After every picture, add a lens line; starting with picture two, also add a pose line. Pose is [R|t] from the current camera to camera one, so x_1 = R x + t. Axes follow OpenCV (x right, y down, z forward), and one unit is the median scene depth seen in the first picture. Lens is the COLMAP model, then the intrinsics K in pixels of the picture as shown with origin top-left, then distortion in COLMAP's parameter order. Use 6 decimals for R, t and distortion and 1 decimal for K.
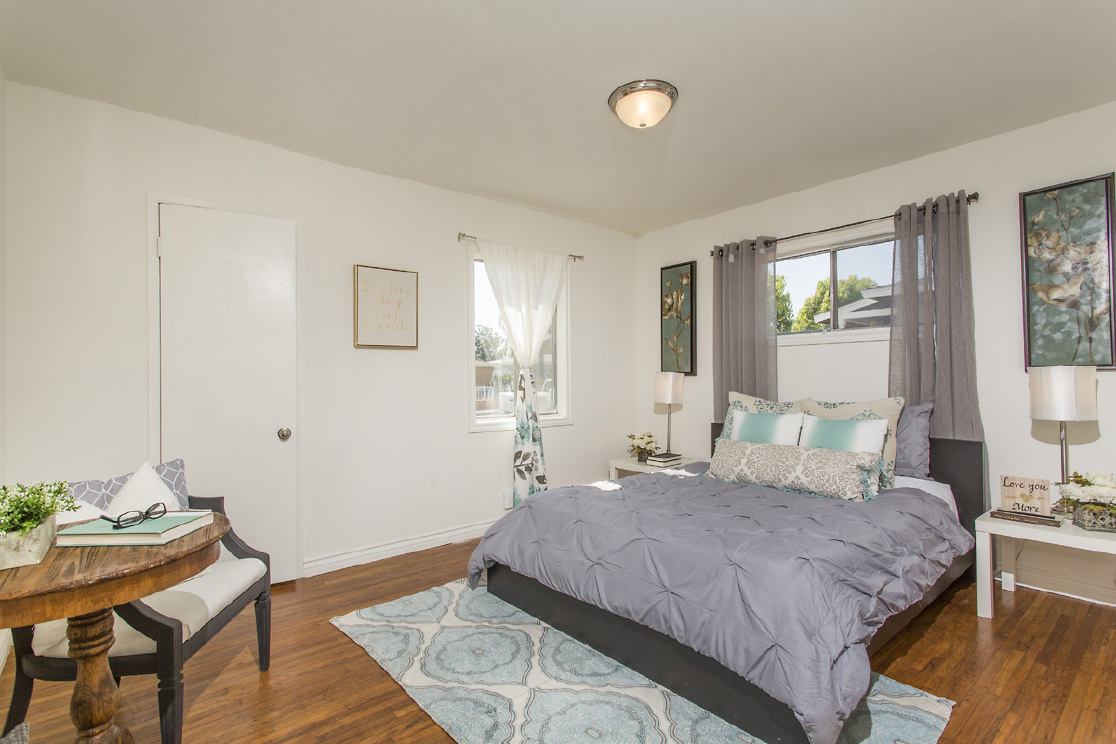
lens RADIAL K [[532.5, 0, 547.1], [0, 532.5, 360.6], [0, 0, 1]] dist [-0.000755, 0.000147]
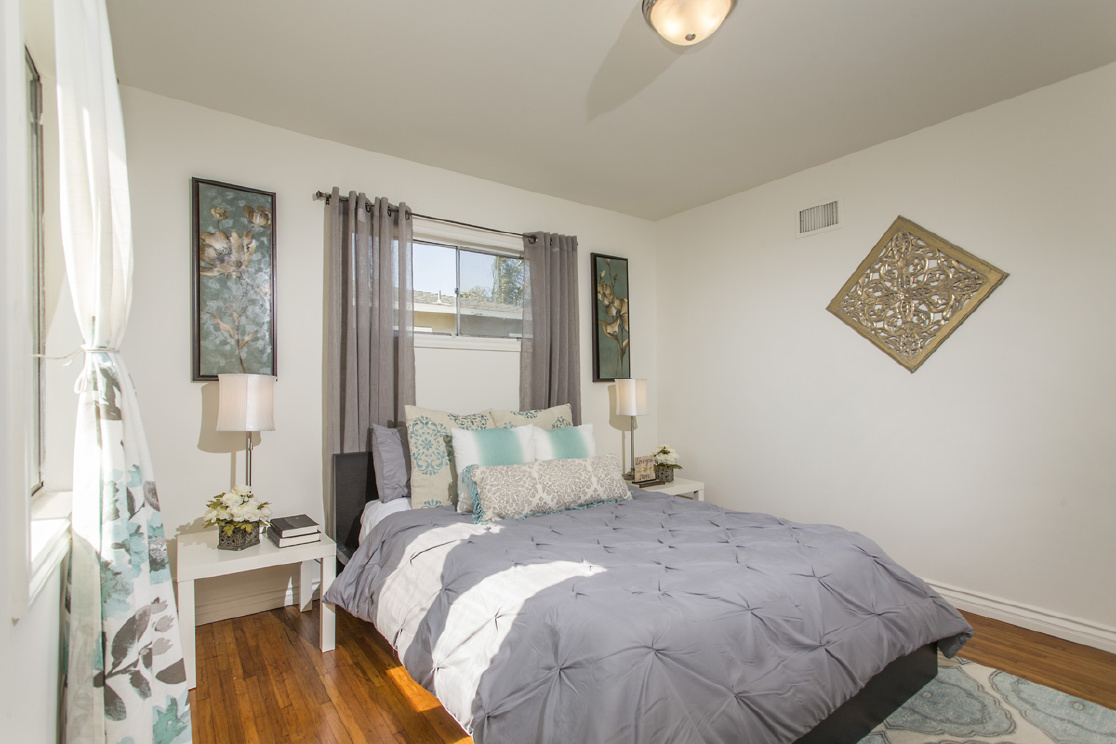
lens RADIAL K [[525.9, 0, 558.5], [0, 525.9, 382.7], [0, 0, 1]] dist [0.002342, 0.000420]
pose [[0.063249, 0.019930, 0.997799, -0.389775], [-0.026374, 0.999485, -0.018292, 0.040874], [-0.997649, -0.025159, 0.063742, 0.846800]]
